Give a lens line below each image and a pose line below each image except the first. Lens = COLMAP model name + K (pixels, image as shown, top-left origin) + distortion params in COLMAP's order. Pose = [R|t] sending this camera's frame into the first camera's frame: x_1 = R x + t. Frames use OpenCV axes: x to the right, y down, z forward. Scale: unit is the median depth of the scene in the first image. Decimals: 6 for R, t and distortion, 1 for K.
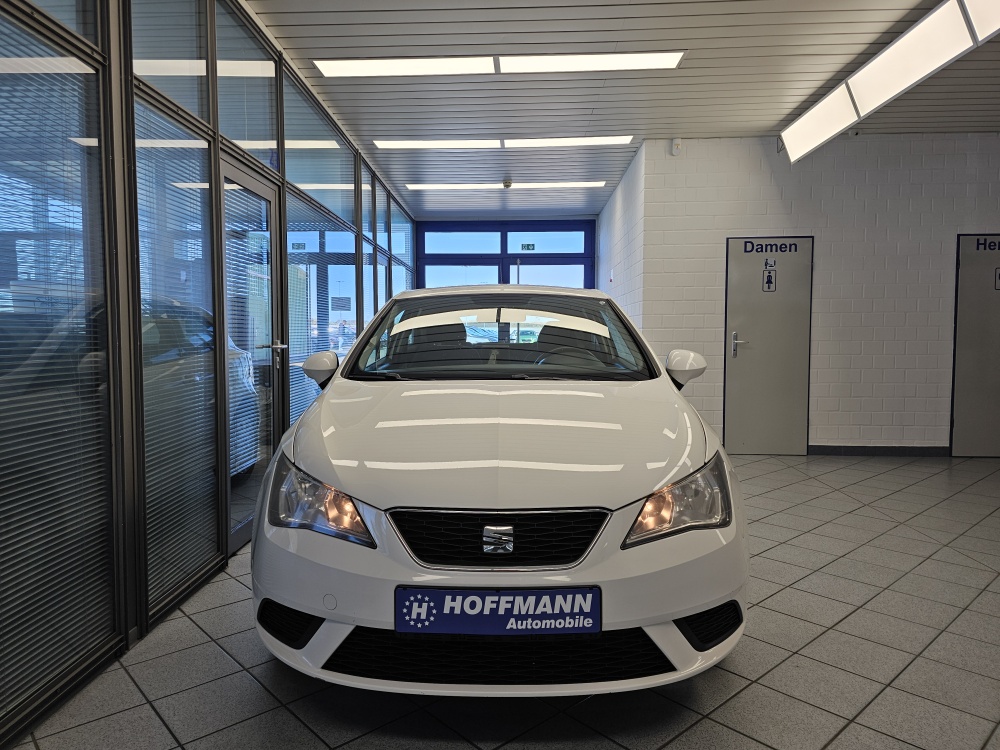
lens RADIAL K [[695.1, 0, 495.5], [0, 695.1, 373.9], [0, 0, 1]] dist [0.051776, -0.053986]
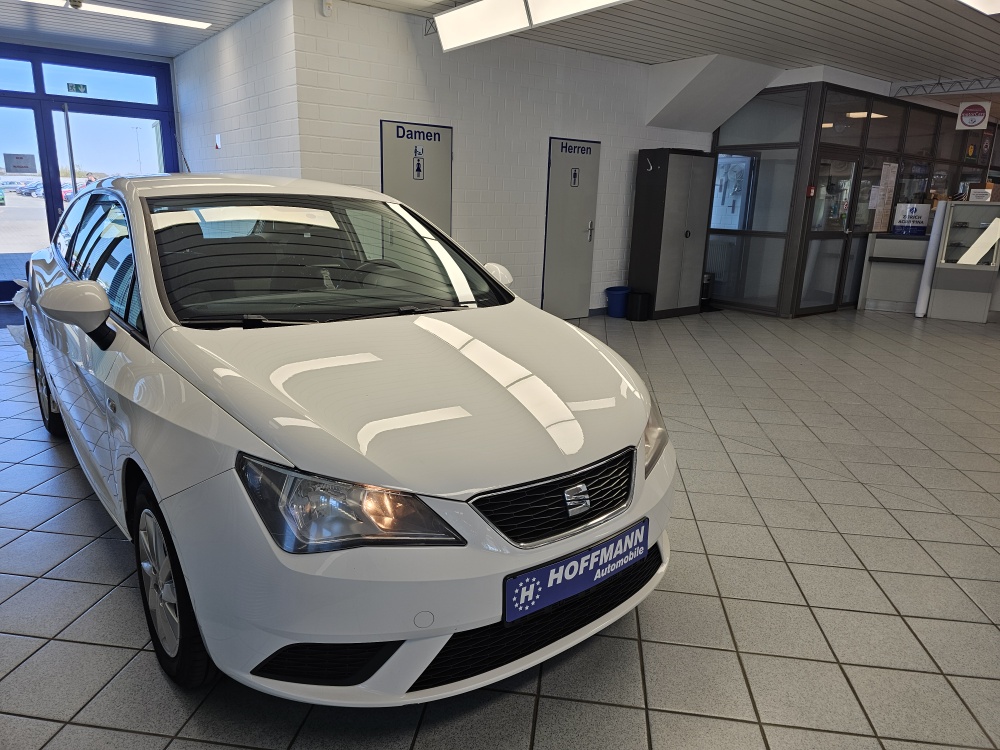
lens RADIAL K [[695.1, 0, 495.5], [0, 695.1, 373.9], [0, 0, 1]] dist [0.051776, -0.053986]
pose [[0.744847, -0.142195, 0.651908, -0.678908], [0.005968, 0.978409, 0.206593, -0.139352], [-0.667209, -0.149989, 0.729613, 0.367311]]
